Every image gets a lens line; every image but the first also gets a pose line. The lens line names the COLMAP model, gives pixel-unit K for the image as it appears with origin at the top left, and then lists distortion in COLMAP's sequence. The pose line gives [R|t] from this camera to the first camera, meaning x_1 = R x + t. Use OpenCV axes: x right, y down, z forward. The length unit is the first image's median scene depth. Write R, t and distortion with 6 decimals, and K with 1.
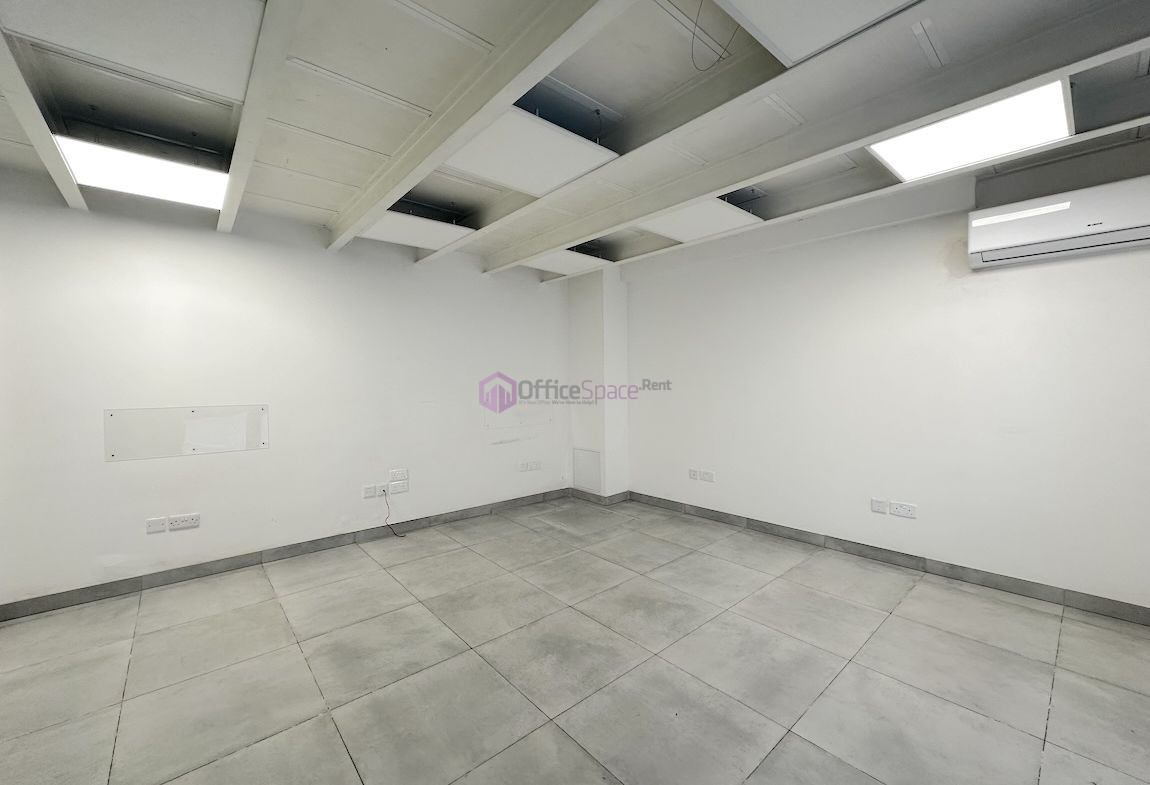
lens RADIAL K [[457.5, 0, 575.0], [0, 457.5, 392.5], [0, 0, 1]] dist [-0.000148, 0.000197]
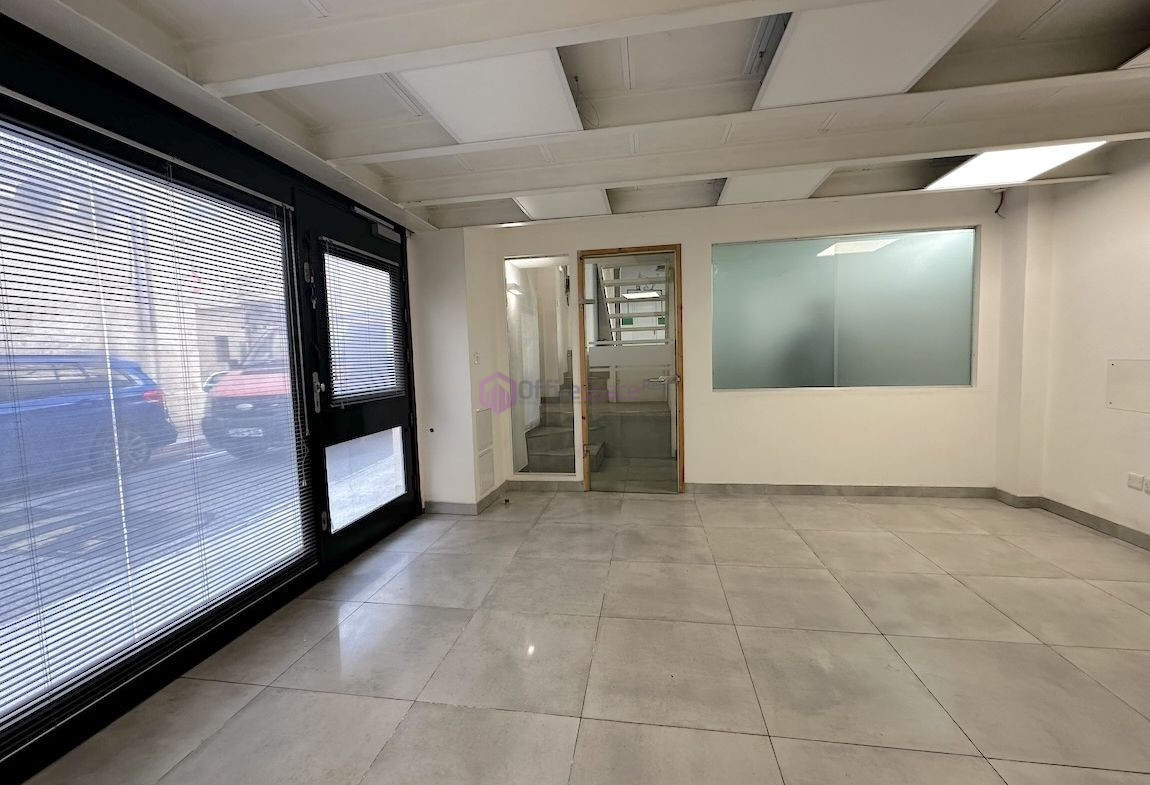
lens RADIAL K [[457.5, 0, 575.0], [0, 457.5, 392.5], [0, 0, 1]] dist [-0.000148, 0.000197]
pose [[-0.767439, 0.079768, -0.636140, 0.699248], [0.017140, 0.994428, 0.104017, -0.020508], [0.640893, 0.068923, -0.764530, 1.135761]]
